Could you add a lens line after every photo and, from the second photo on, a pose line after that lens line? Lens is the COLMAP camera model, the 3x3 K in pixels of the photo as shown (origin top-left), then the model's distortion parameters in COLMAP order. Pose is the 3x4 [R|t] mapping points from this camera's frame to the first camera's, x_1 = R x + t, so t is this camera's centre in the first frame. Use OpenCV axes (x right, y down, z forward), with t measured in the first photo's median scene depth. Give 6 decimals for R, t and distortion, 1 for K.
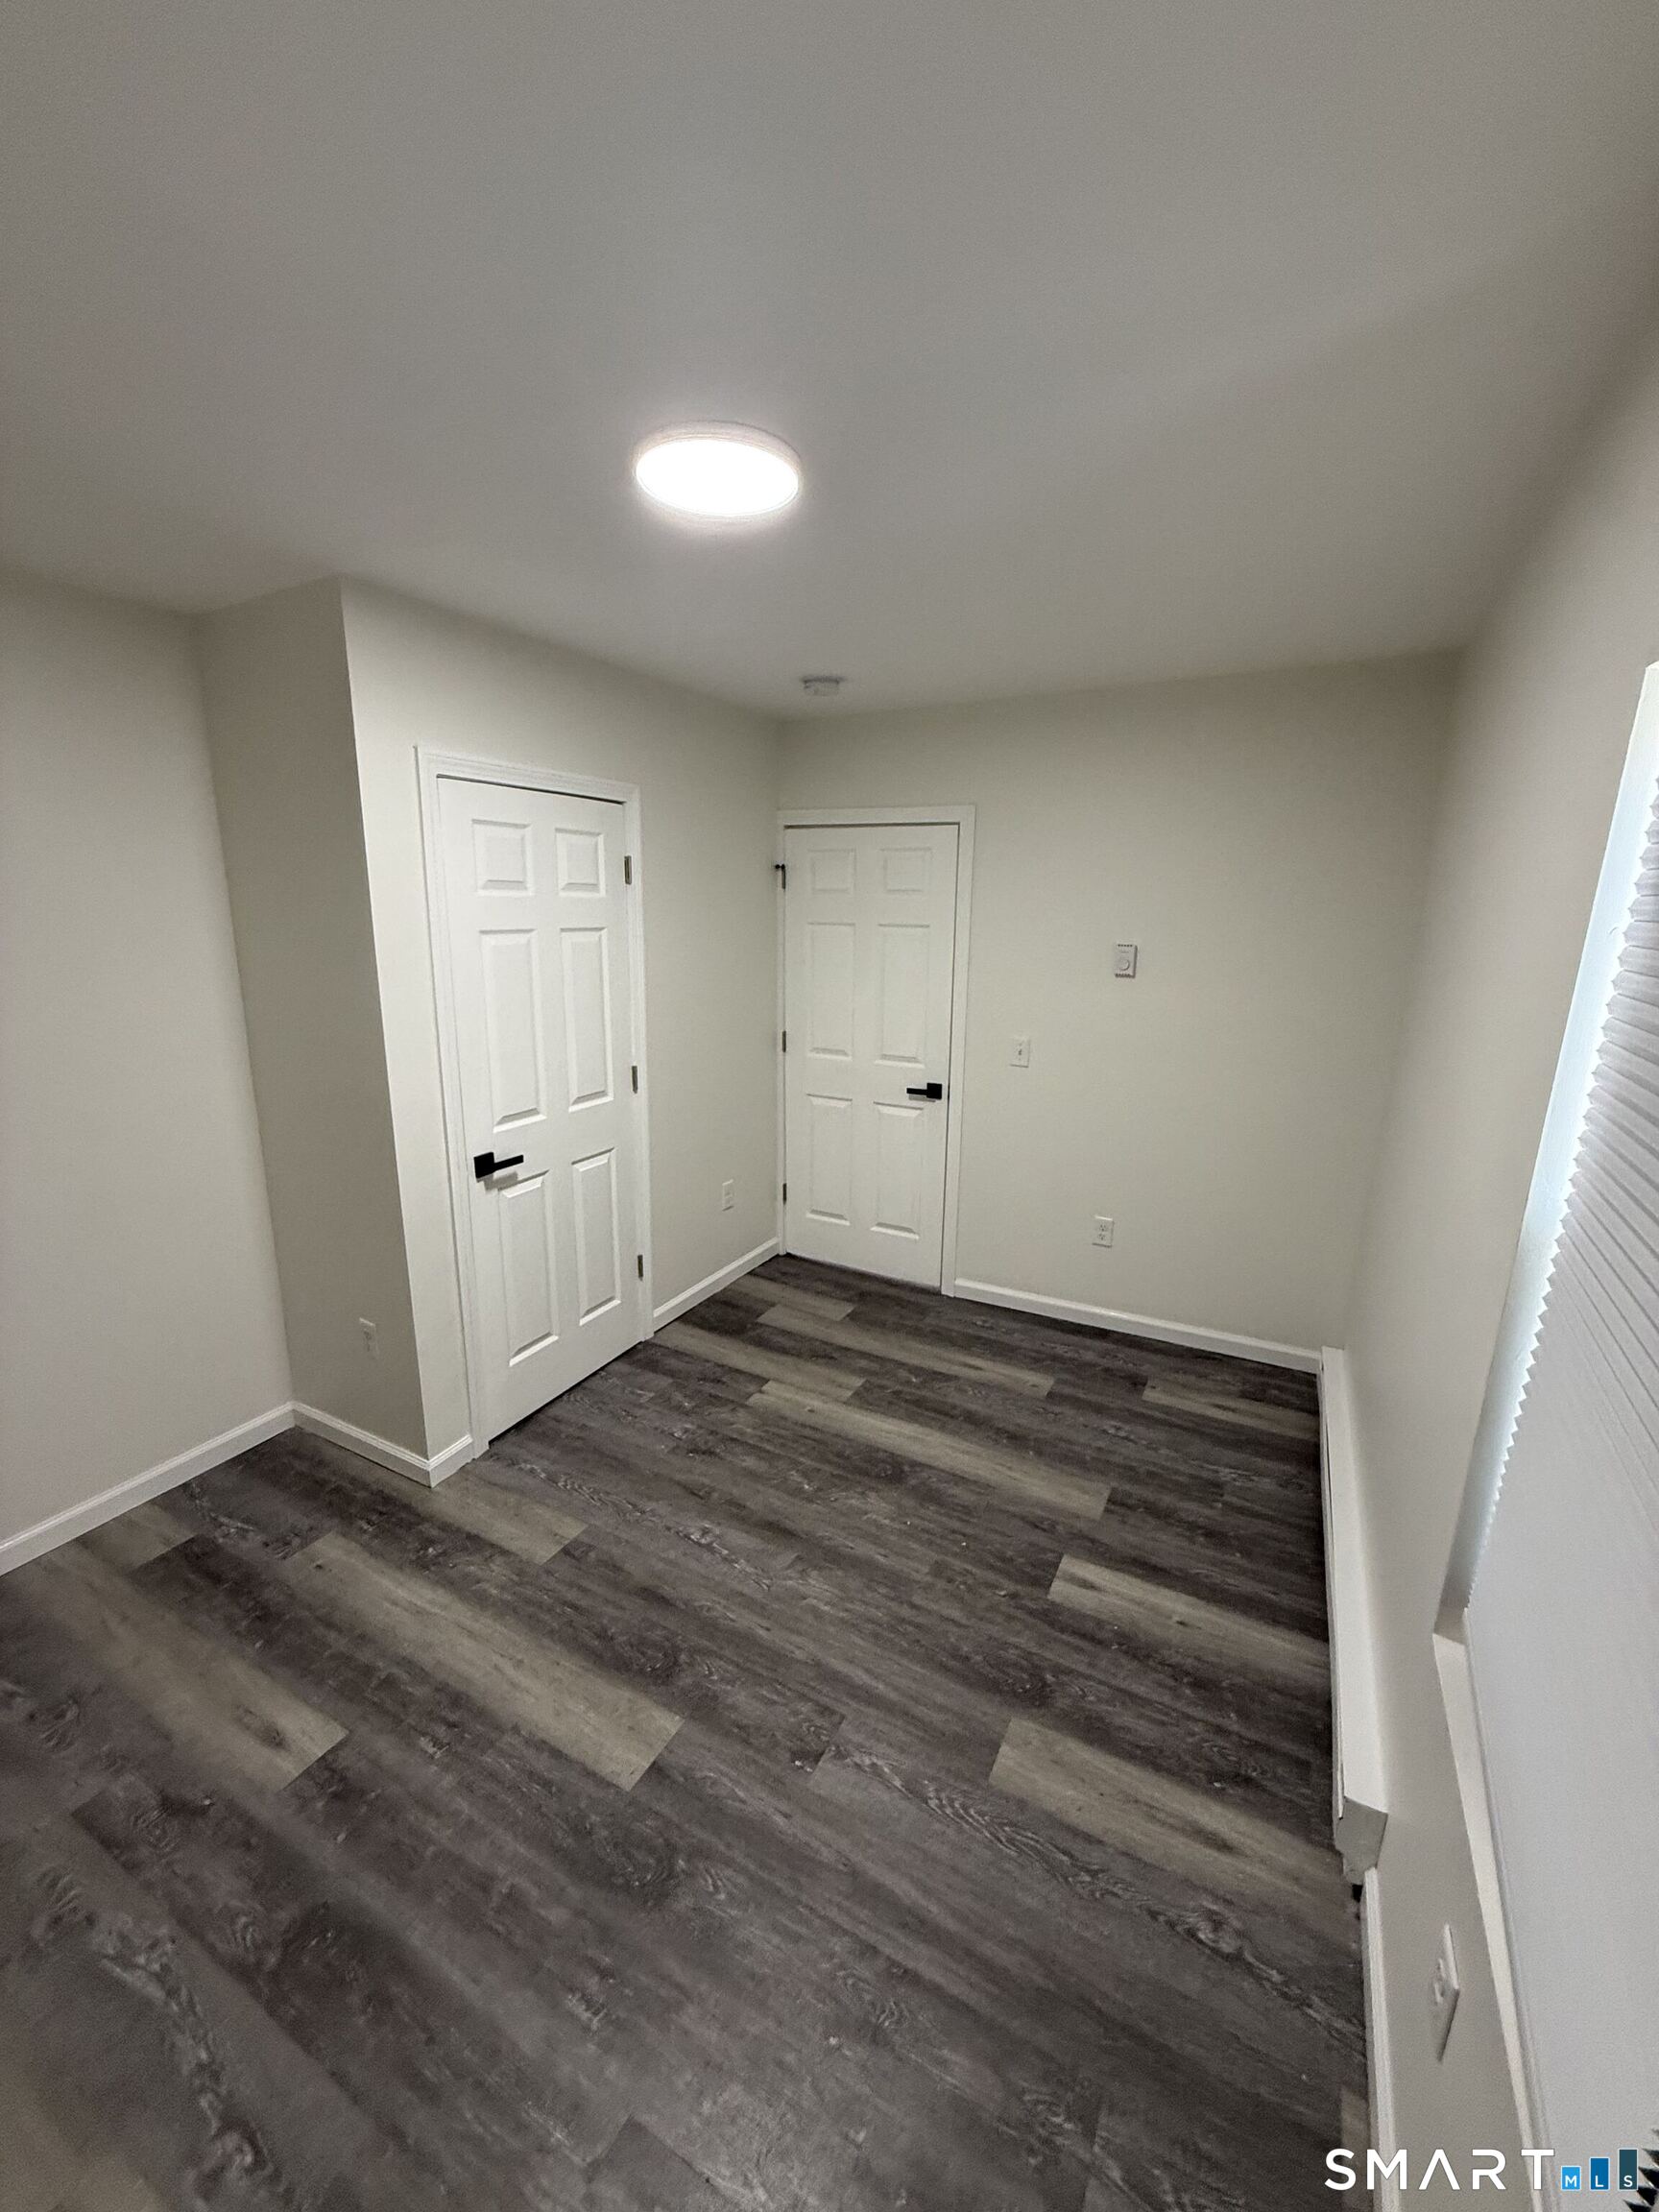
lens RADIAL K [[879.4, 0, 830.4], [0, 879.4, 1099.9], [0, 0, 1]] dist [0.000159, -0.000398]
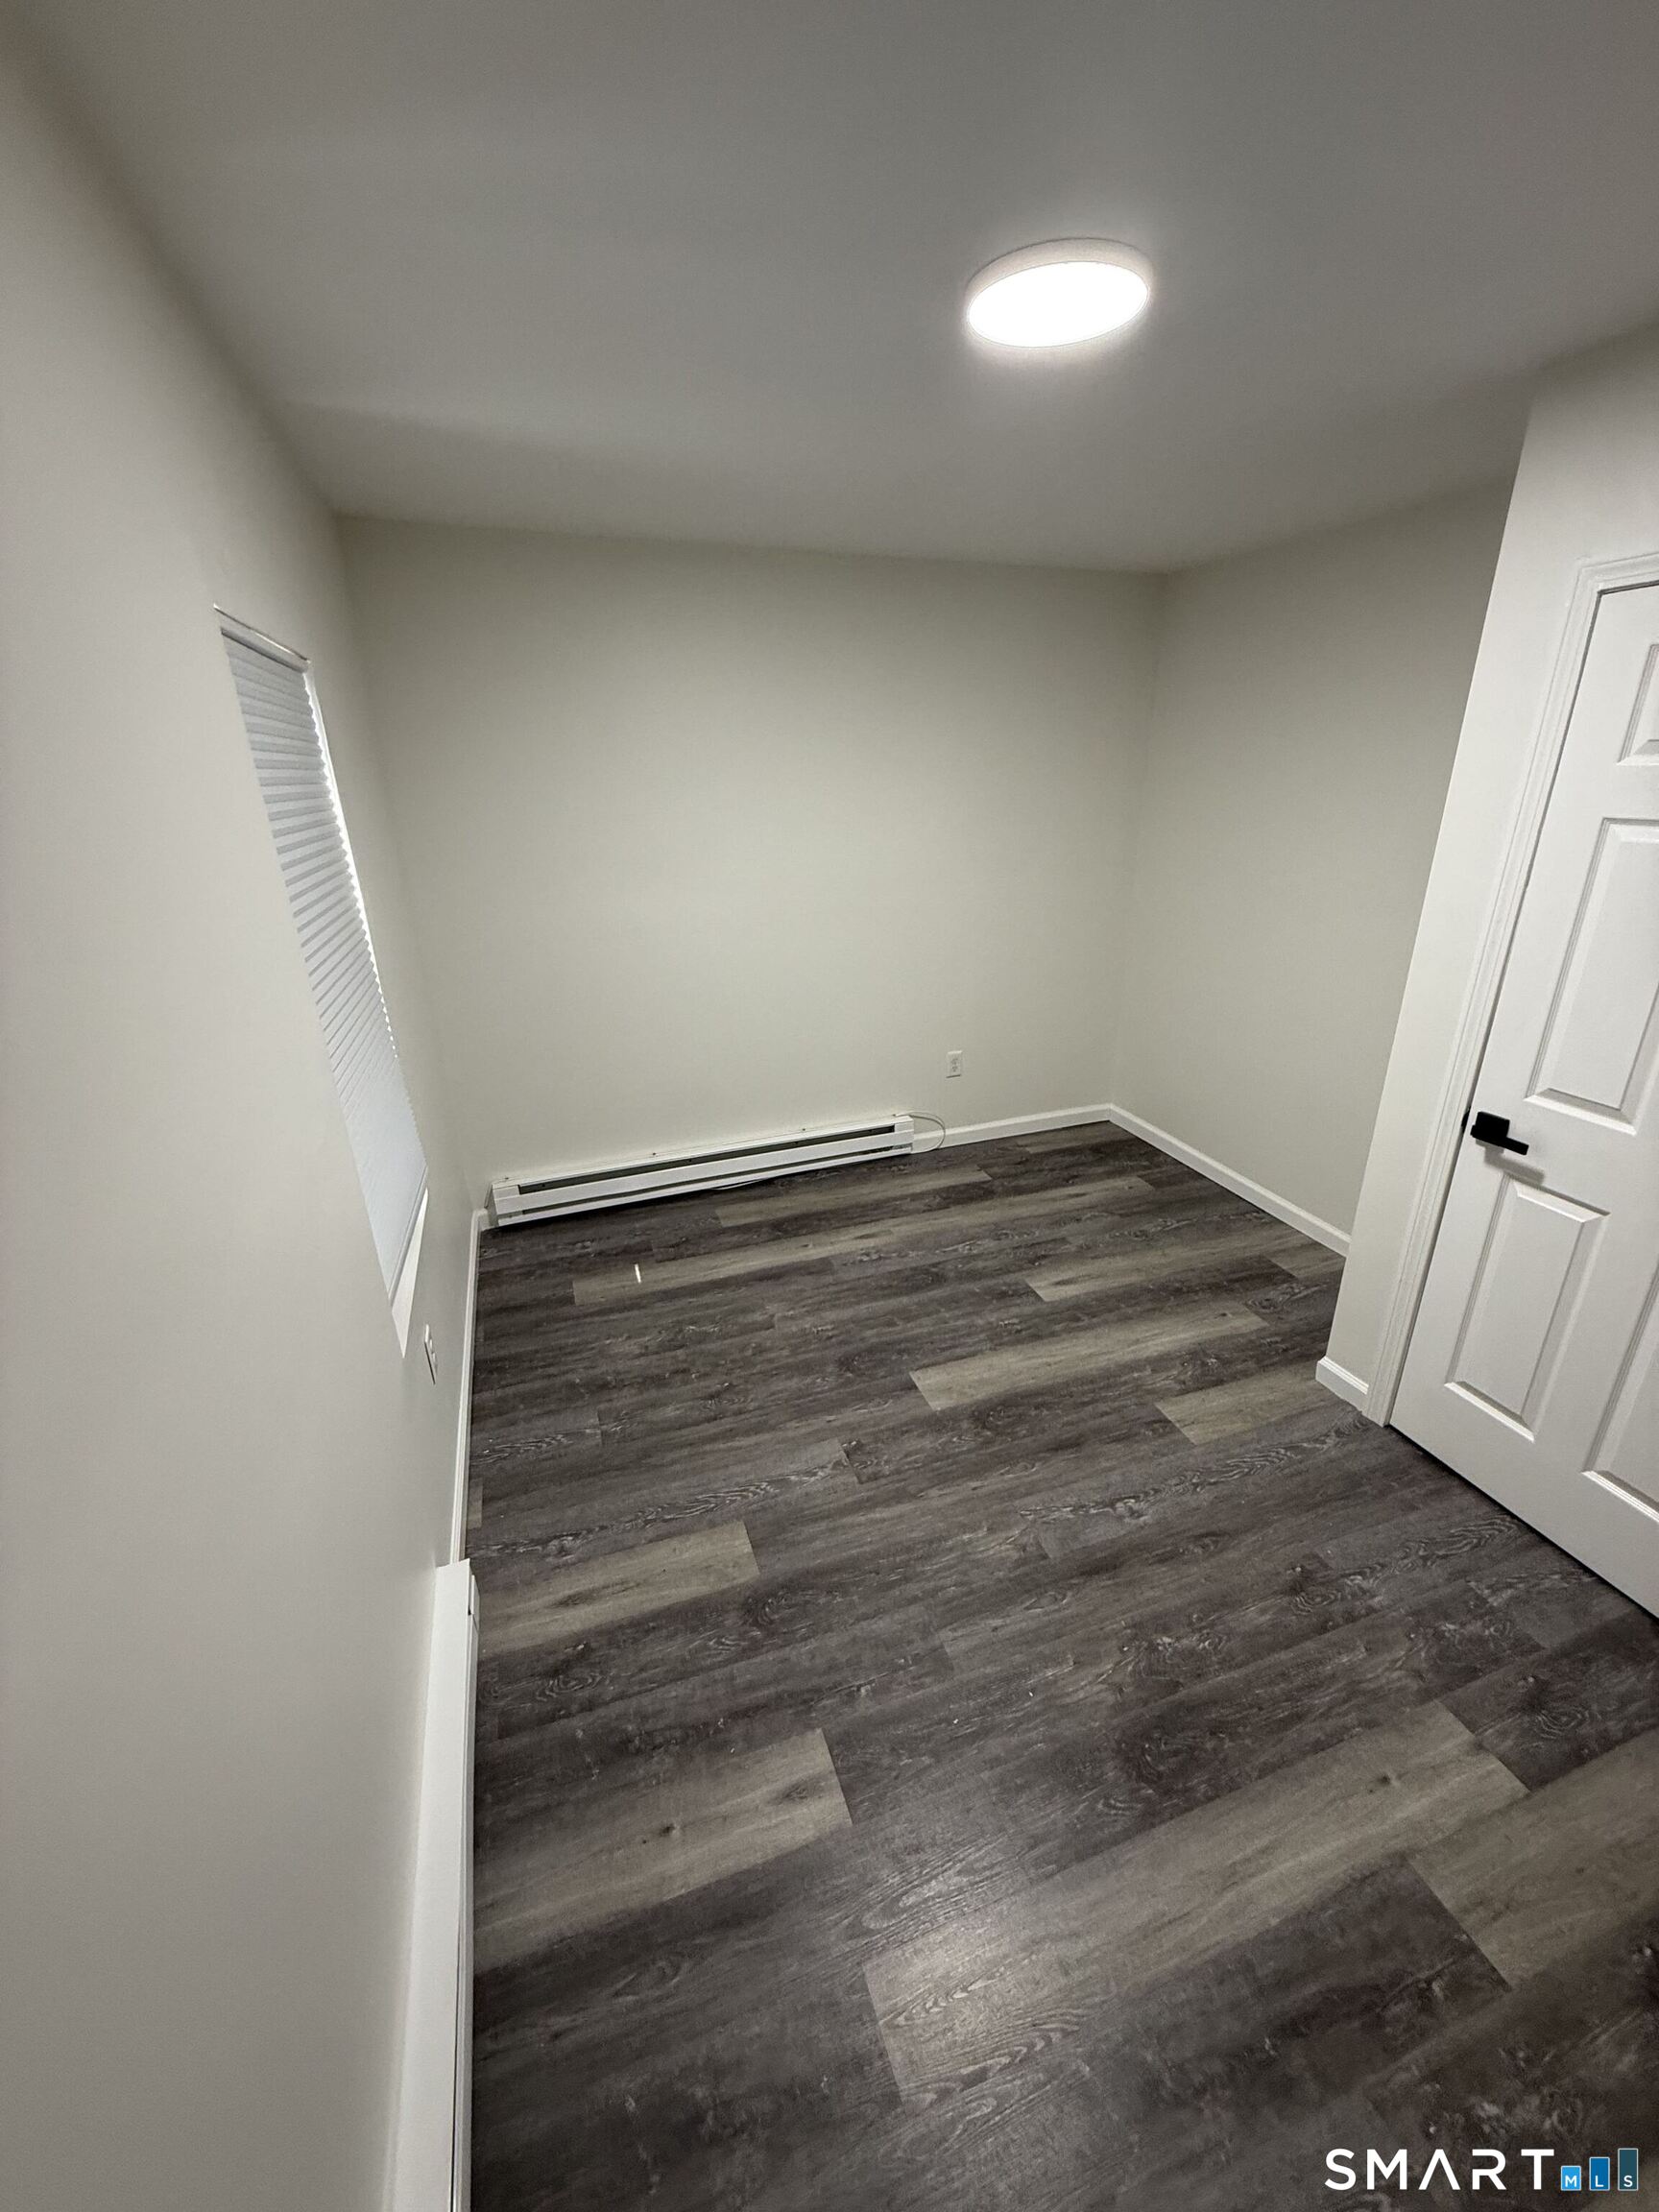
lens RADIAL K [[879.4, 0, 830.4], [0, 879.4, 1099.9], [0, 0, 1]] dist [0.000159, -0.000398]
pose [[-0.674446, 0.264320, -0.689389, 0.688616], [-0.151902, 0.864070, 0.479905, -0.304221], [0.722529, 0.428390, -0.542618, 1.309798]]
